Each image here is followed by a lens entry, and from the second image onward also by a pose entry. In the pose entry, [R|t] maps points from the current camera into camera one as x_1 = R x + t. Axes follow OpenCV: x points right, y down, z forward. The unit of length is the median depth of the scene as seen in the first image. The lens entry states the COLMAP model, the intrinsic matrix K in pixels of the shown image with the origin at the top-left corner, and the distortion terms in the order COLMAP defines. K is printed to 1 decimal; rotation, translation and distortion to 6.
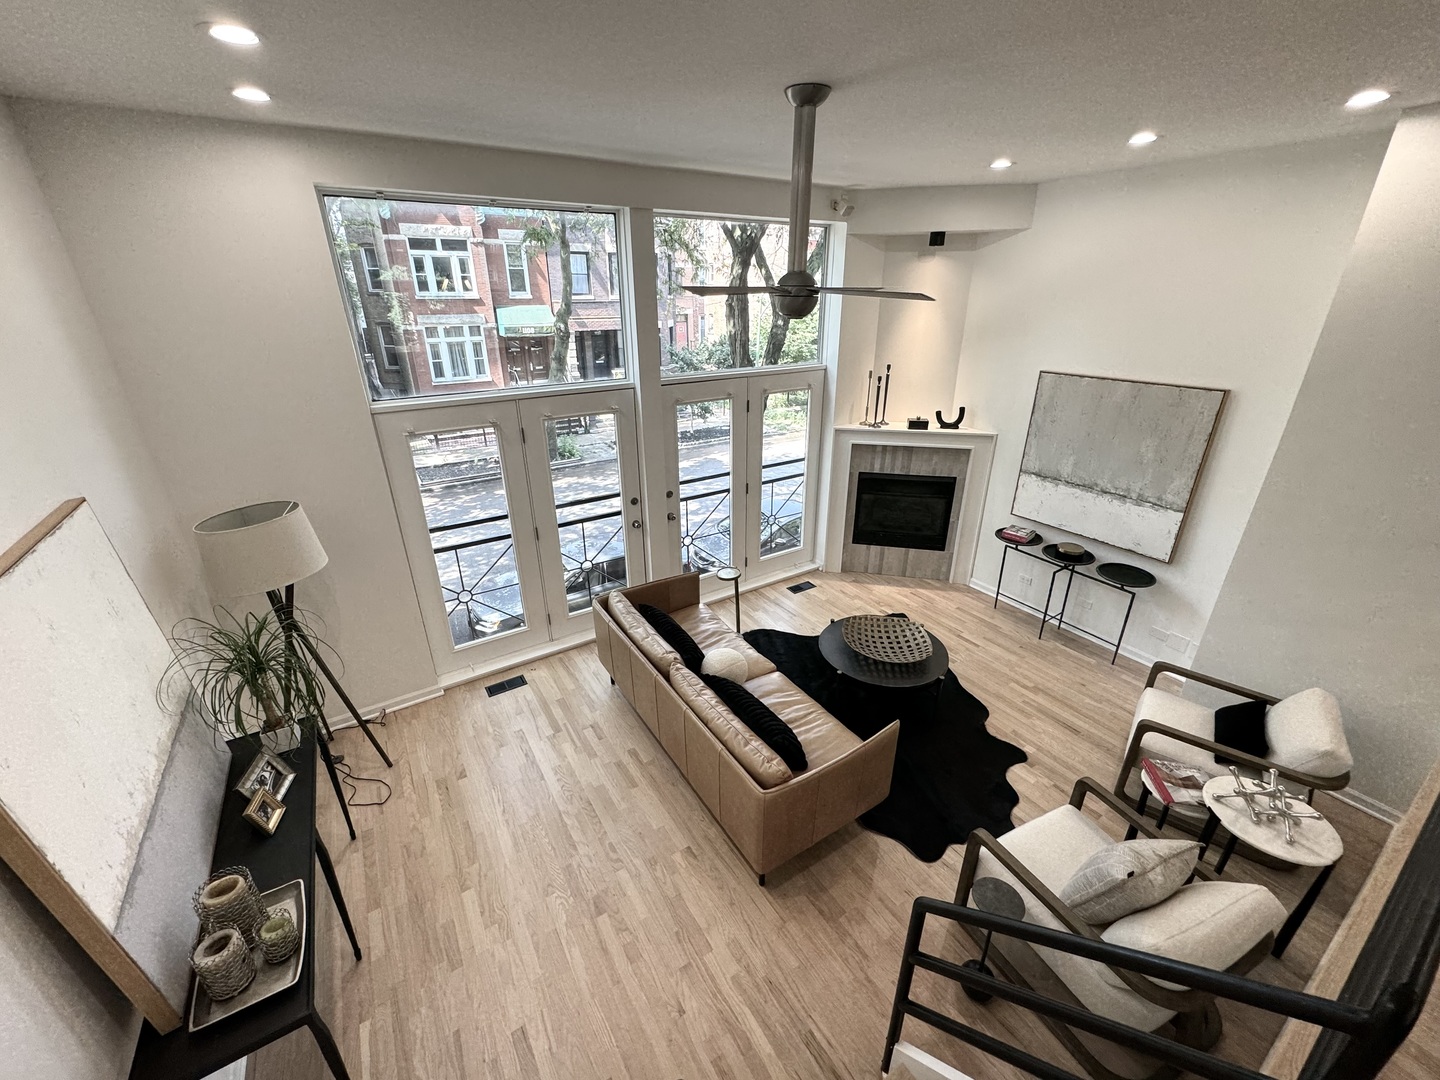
lens RADIAL K [[573.3, 0, 716.7], [0, 573.3, 536.6], [0, 0, 1]] dist [-0.003745, 0.000838]
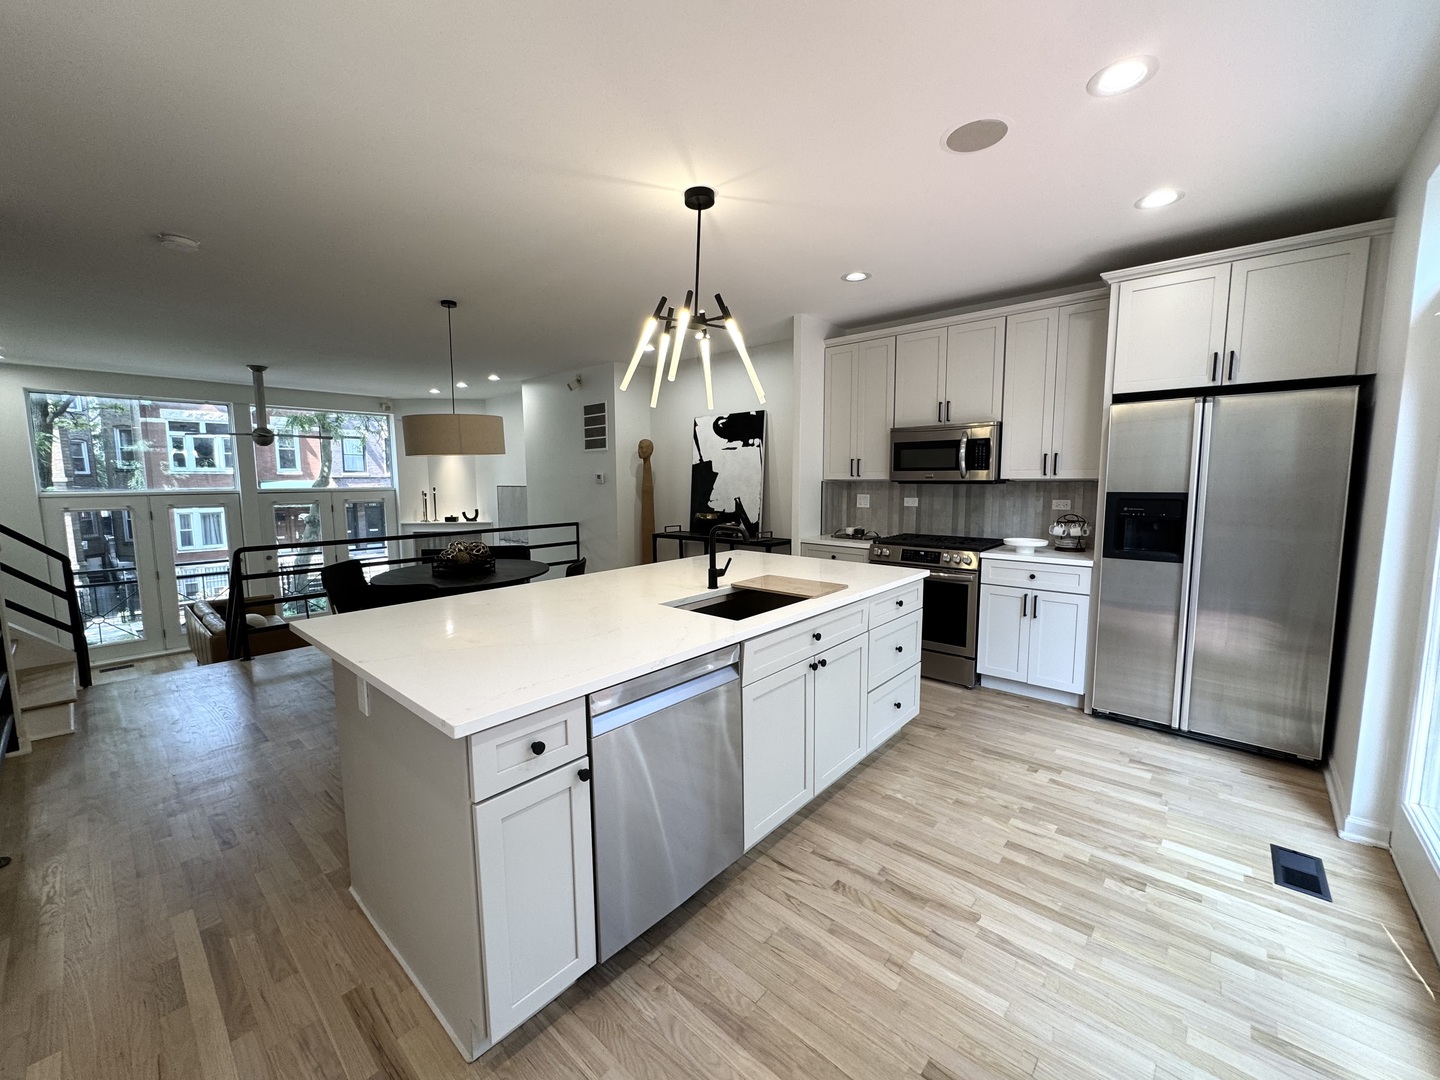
lens RADIAL K [[573.3, 0, 718.4], [0, 573.3, 541.2], [0, 0, 1]] dist [-0.003745, 0.000838]
pose [[0.960906, -0.030662, 0.275170, 0.696011], [0.109335, 0.955099, -0.275377, 0.467838], [-0.254371, 0.294697, 0.921113, -0.850120]]
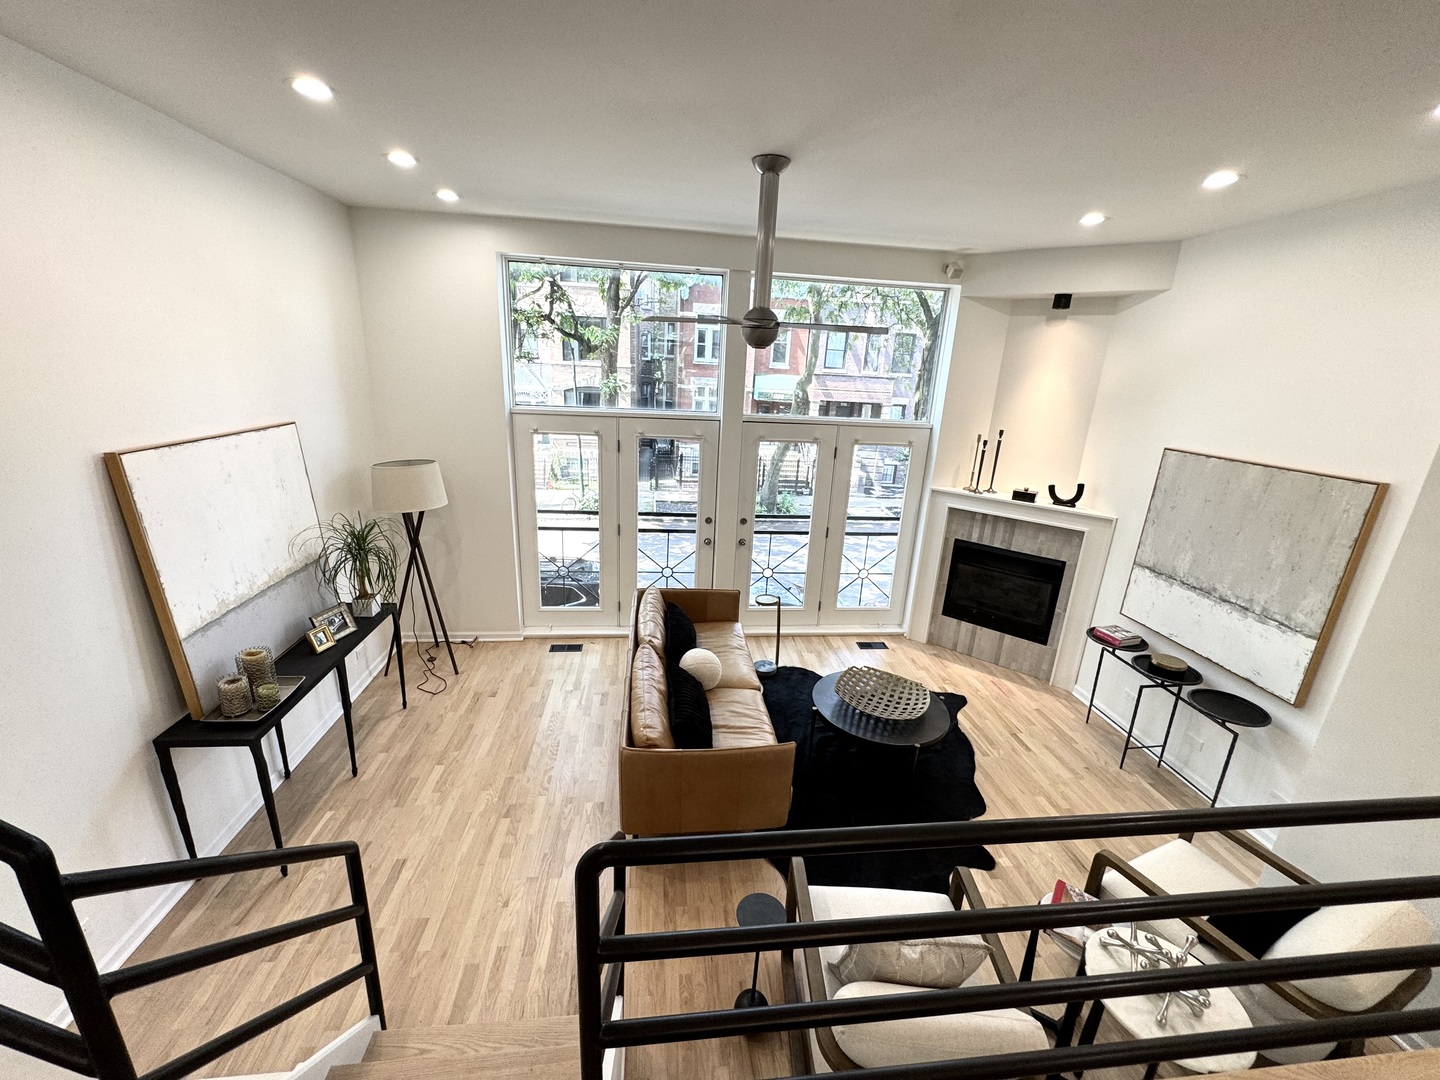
lens RADIAL K [[573.3, 0, 721.0], [0, 573.3, 537.1], [0, 0, 1]] dist [-0.003745, 0.000838]
pose [[0.897871, 0.173513, -0.404624, 0.318309], [-0.221836, 0.972167, -0.075372, 0.046352], [0.380284, 0.157434, 0.911372, -0.003659]]
